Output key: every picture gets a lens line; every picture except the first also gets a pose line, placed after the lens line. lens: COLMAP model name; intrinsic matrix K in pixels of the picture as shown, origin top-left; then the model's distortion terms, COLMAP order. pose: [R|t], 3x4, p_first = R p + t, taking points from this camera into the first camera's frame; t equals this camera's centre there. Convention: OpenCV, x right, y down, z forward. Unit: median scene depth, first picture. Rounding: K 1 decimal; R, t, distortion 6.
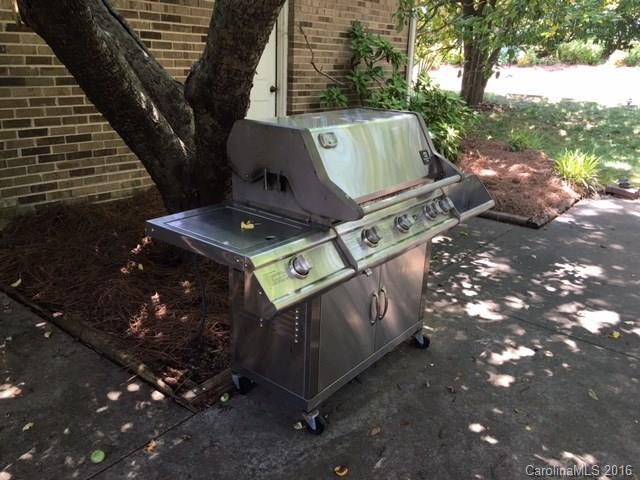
lens RADIAL K [[542.4, 0, 320.0], [0, 542.4, 240.0], [0, 0, 1]] dist [-0.019763, -0.013922]
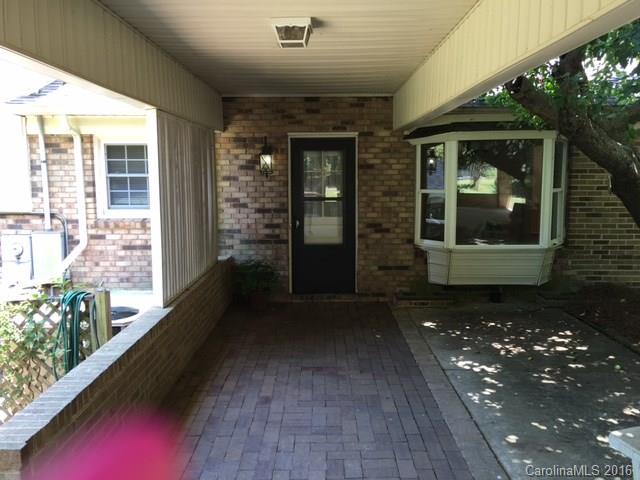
lens RADIAL K [[542.4, 0, 319.3], [0, 542.4, 238.8], [0, 0, 1]] dist [-0.019763, -0.013922]
pose [[0.609040, 0.049189, -0.791613, 0.324872], [-0.230692, 0.965910, -0.117467, 0.219933], [0.758849, 0.254161, 0.599625, -0.806609]]
